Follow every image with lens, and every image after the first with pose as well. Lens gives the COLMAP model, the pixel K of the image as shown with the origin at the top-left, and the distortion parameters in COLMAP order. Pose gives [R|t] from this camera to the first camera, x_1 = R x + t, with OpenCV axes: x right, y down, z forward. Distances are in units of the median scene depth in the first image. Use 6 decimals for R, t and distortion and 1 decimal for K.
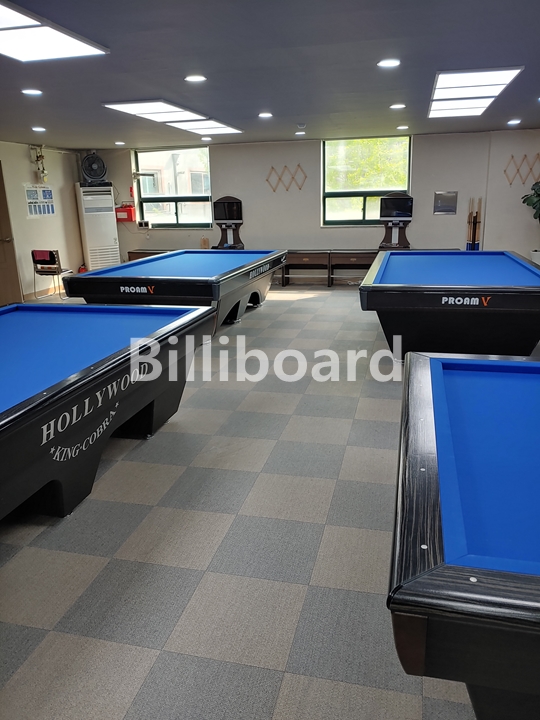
lens RADIAL K [[561.3, 0, 286.5], [0, 561.3, 353.9], [0, 0, 1]] dist [-0.012875, -0.020392]
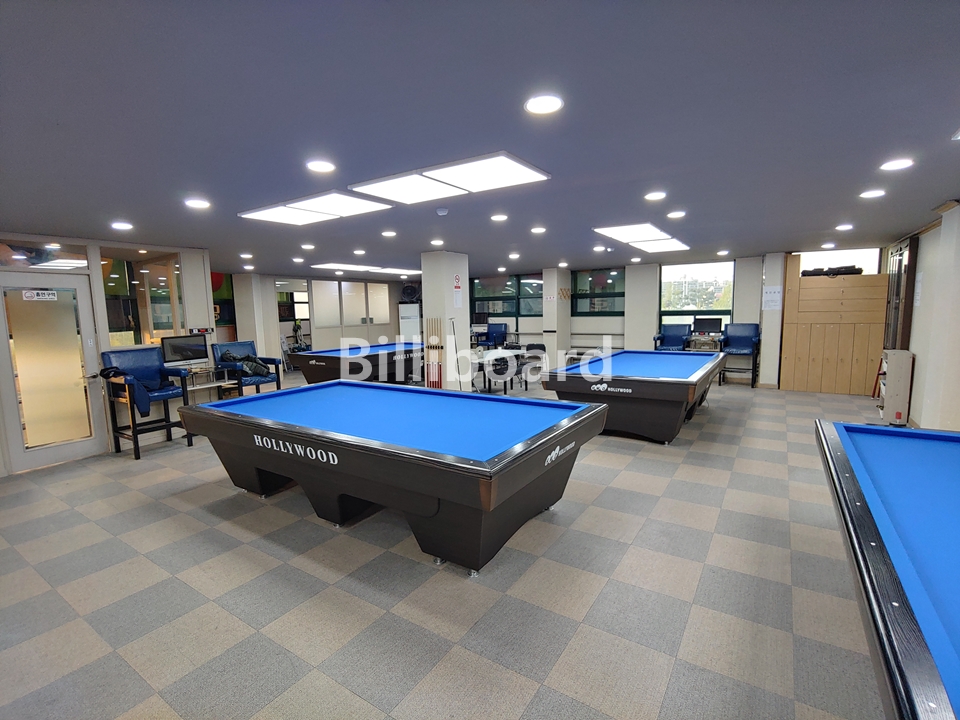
lens RADIAL K [[457.8, 0, 487.9], [0, 457.8, 367.9], [0, 0, 1]] dist [-0.011281, 0.001150]
pose [[-0.939586, 0.002708, 0.342302, -0.016501], [0.134470, 0.922503, 0.361809, -0.129962], [-0.314795, 0.385980, -0.867135, 0.453658]]
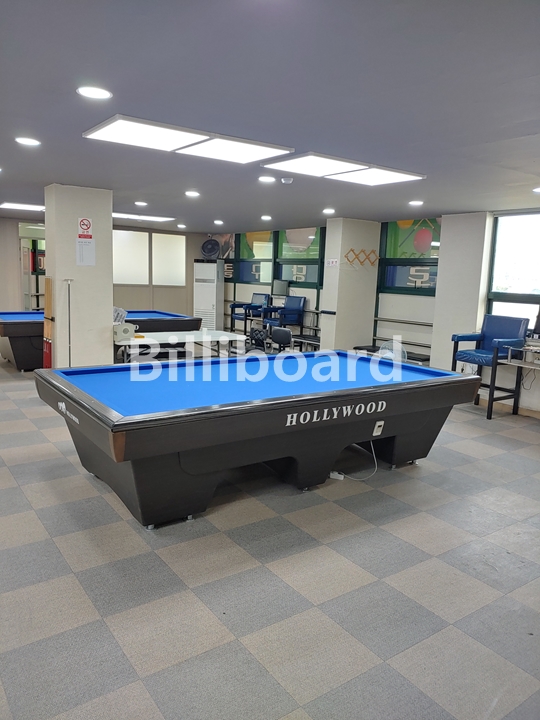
lens RADIAL K [[561.3, 0, 272.4], [0, 561.3, 362.1], [0, 0, 1]] dist [-0.012875, -0.020392]
pose [[-0.754091, -0.104991, 0.648324, -0.300868], [0.151807, 0.932544, 0.327591, -0.023970], [-0.638985, 0.345453, -0.687285, 0.114190]]
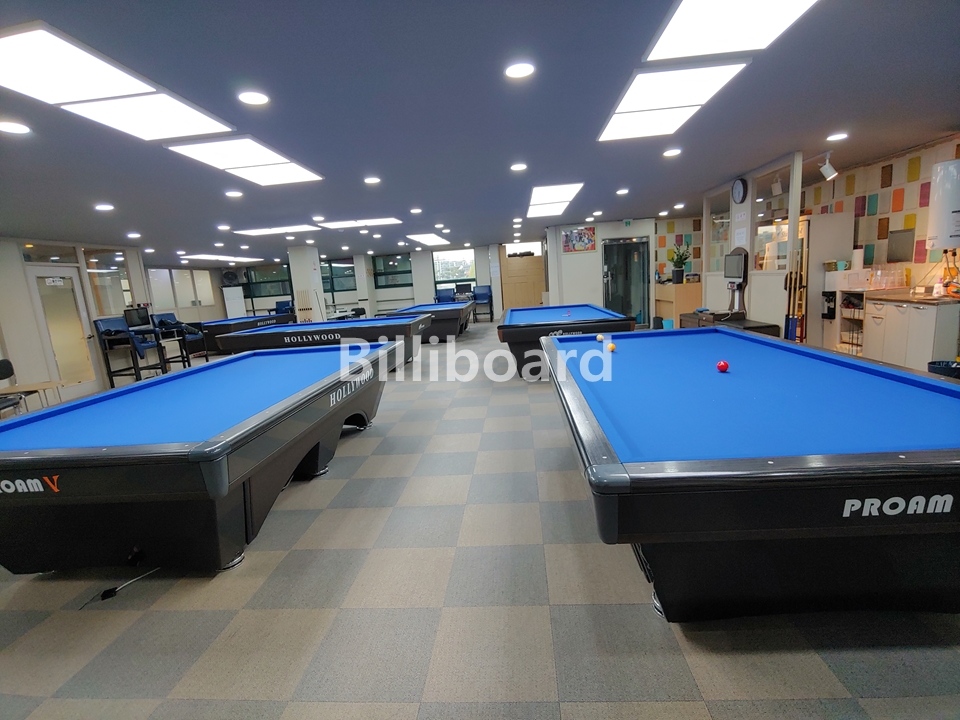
lens RADIAL K [[457.8, 0, 479.0], [0, 457.8, 366.7], [0, 0, 1]] dist [-0.011281, 0.001150]
pose [[-0.985433, 0.120358, -0.120148, 0.047167], [0.055963, 0.896641, 0.439206, -0.250537], [0.160592, 0.426085, -0.890316, 0.966679]]
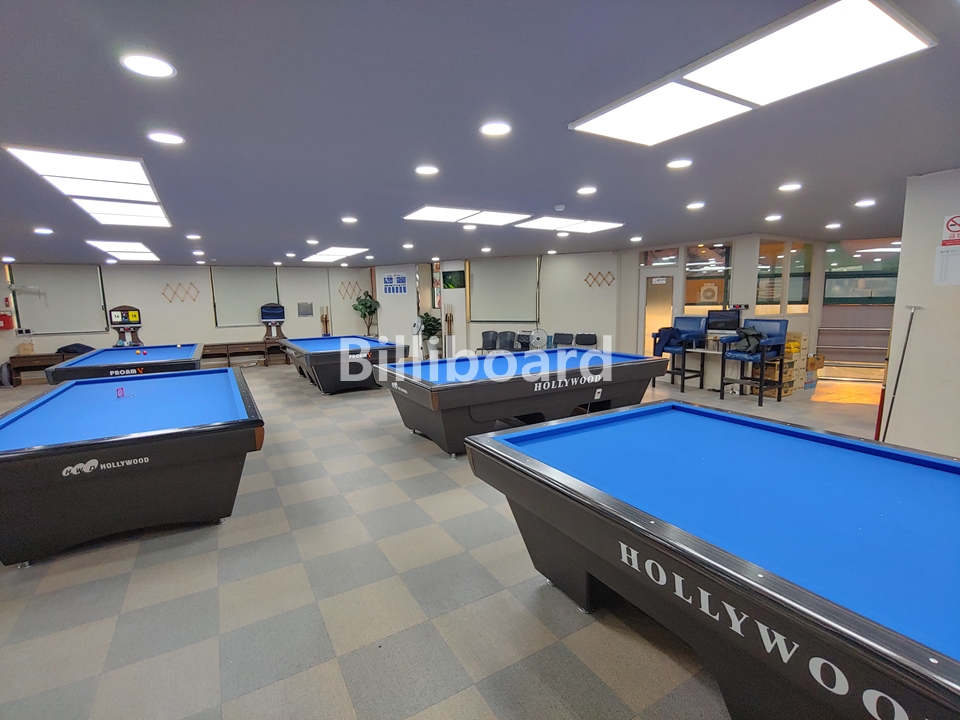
lens RADIAL K [[457.8, 0, 480.6], [0, 457.8, 355.6], [0, 0, 1]] dist [-0.011281, 0.001150]
pose [[0.731142, -0.074597, 0.678135, -0.226977], [0.184958, 0.978451, -0.091784, 0.063420], [-0.656675, 0.192533, 0.729184, -0.225941]]
